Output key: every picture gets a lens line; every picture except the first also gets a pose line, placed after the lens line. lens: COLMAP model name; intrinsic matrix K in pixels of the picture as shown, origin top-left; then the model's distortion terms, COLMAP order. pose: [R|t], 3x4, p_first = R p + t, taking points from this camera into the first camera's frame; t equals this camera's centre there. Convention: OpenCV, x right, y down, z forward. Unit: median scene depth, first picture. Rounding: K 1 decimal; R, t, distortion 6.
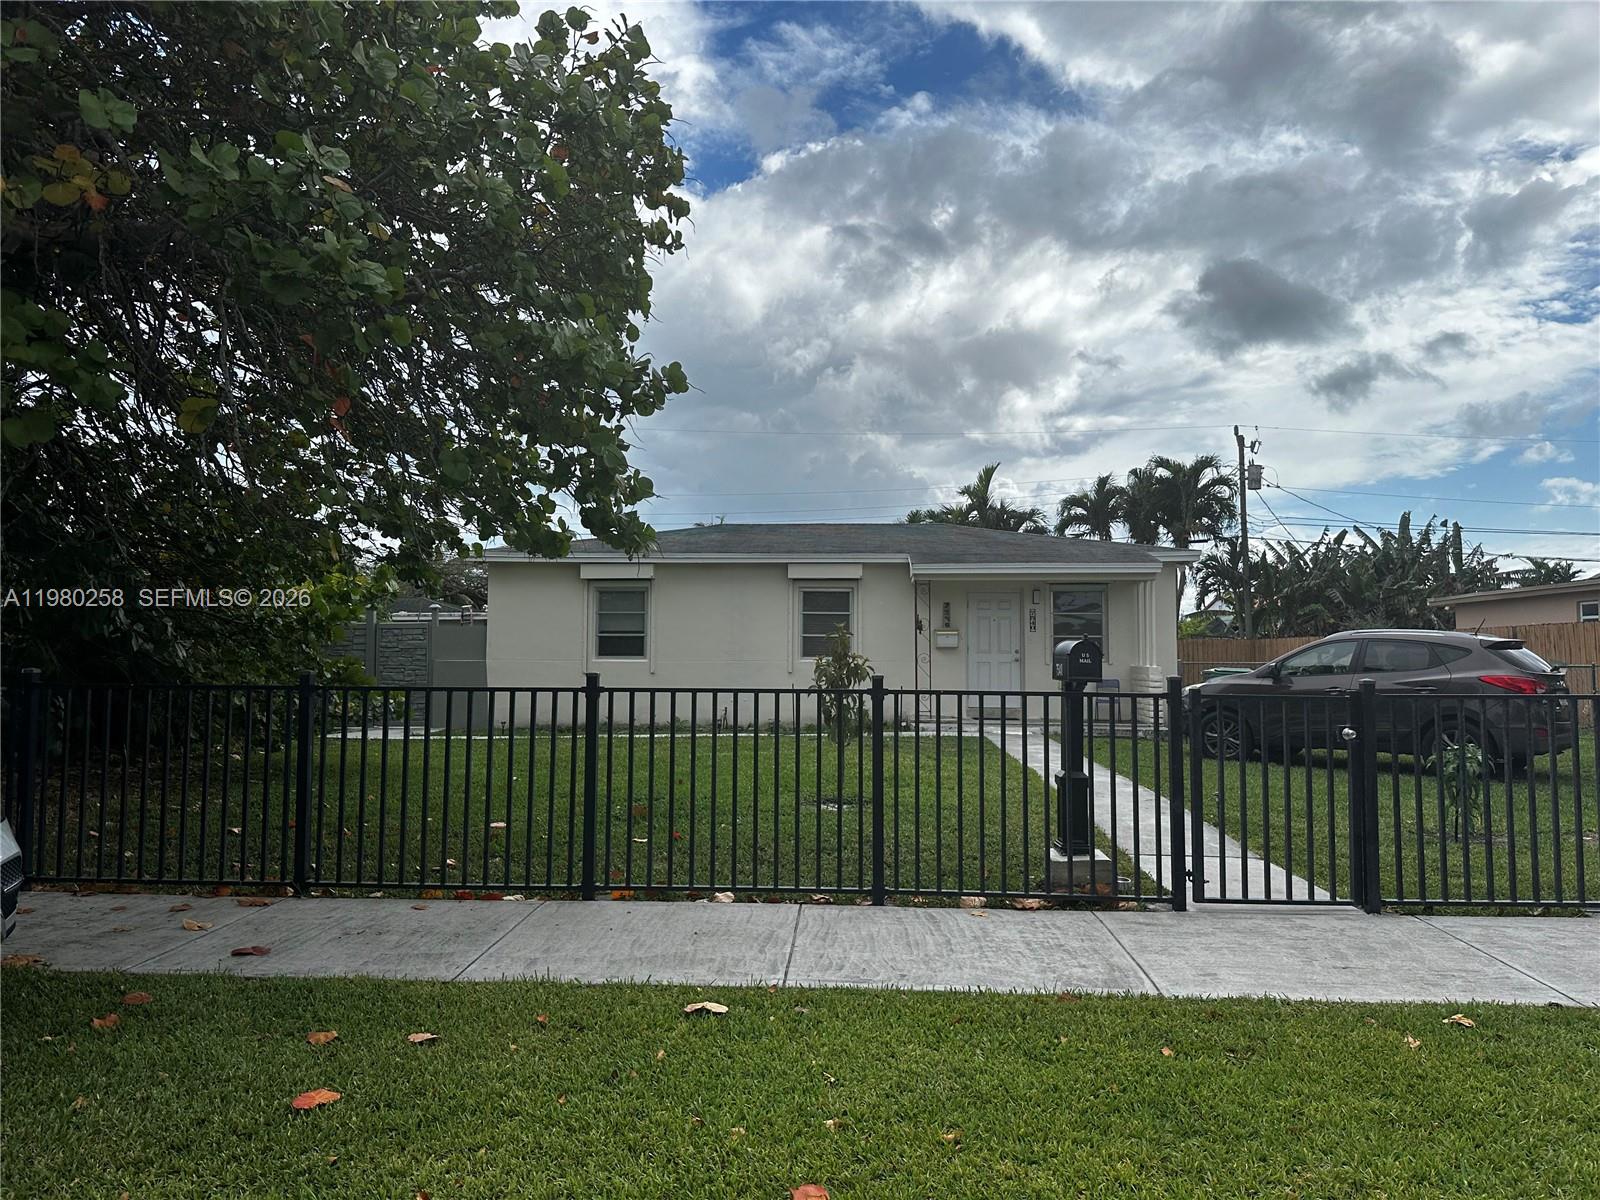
lens RADIAL K [[1128.4, 0, 806.5], [0, 1128.4, 600.3], [0, 0, 1]] dist [0.054259, -0.063029]
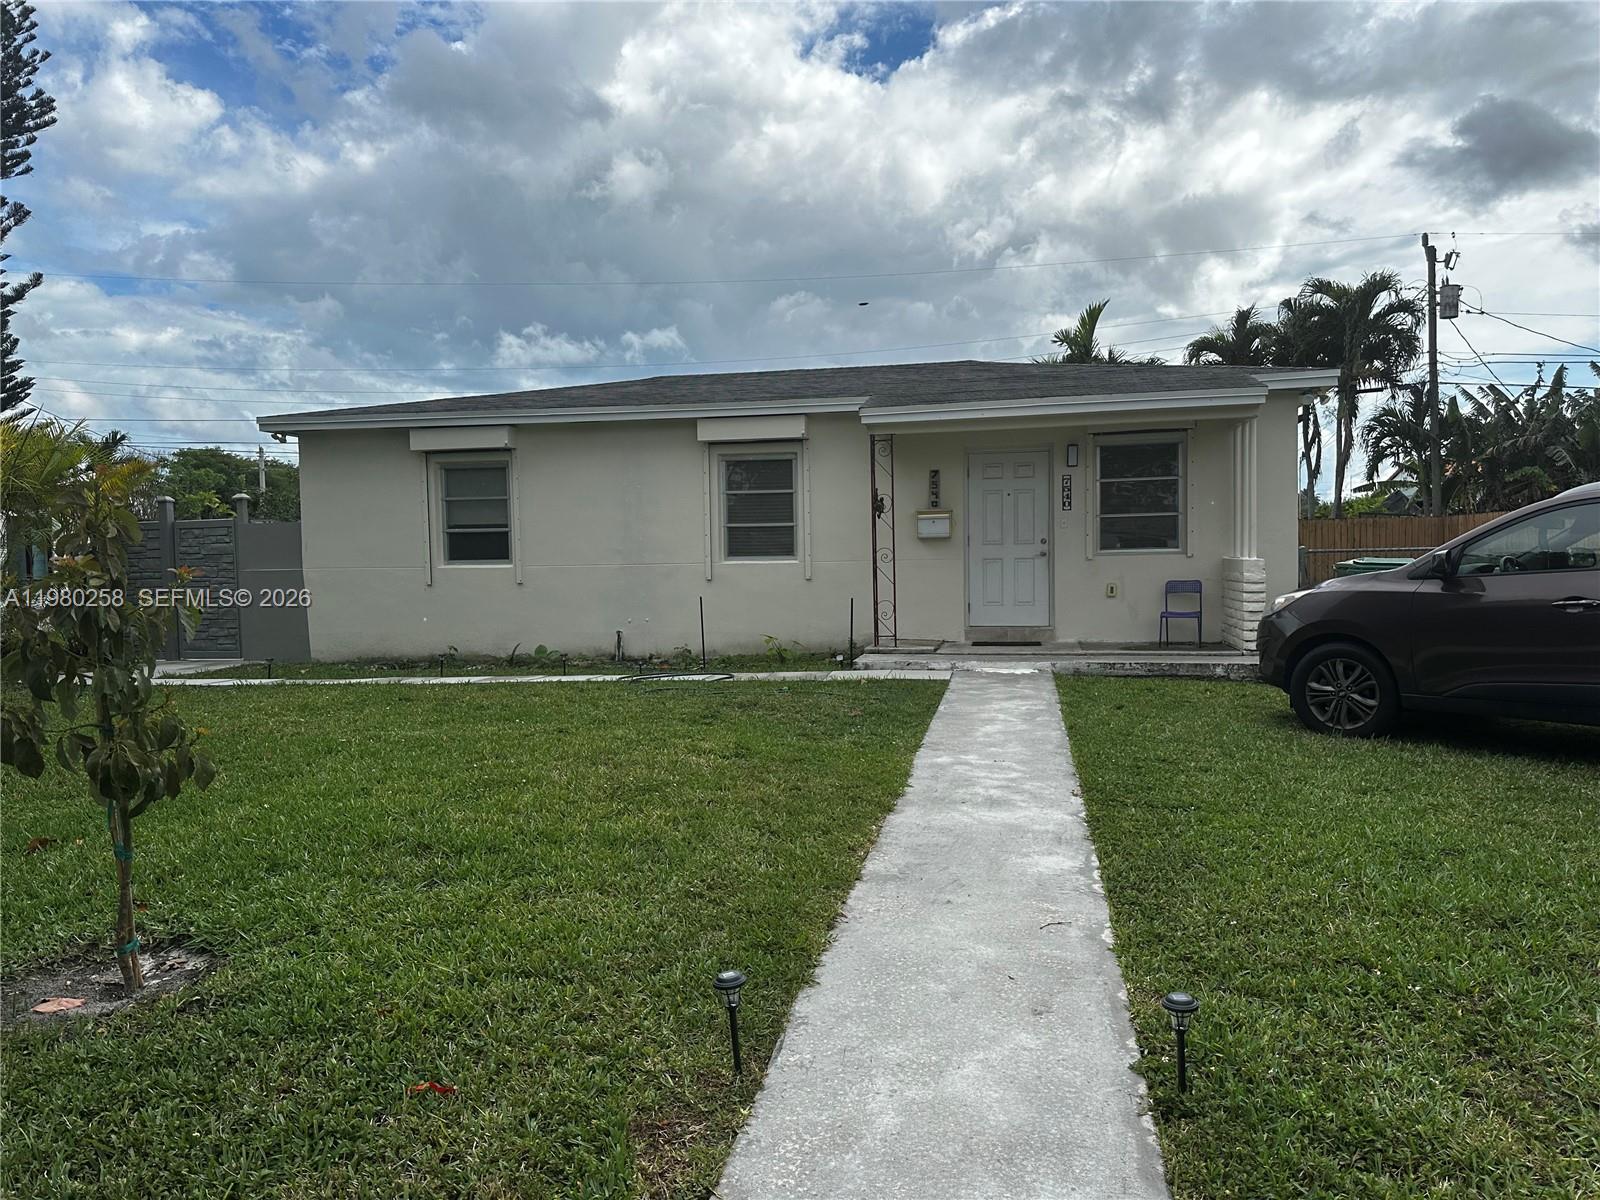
lens RADIAL K [[1128.8, 0, 869.3], [0, 1128.8, 612.8], [0, 0, 1]] dist [0.046099, -0.055446]
pose [[0.992799, -0.017114, -0.118566, 0.097372], [0.028910, 0.994717, 0.098500, 0.011604], [0.116254, -0.101218, 0.988049, 0.185421]]
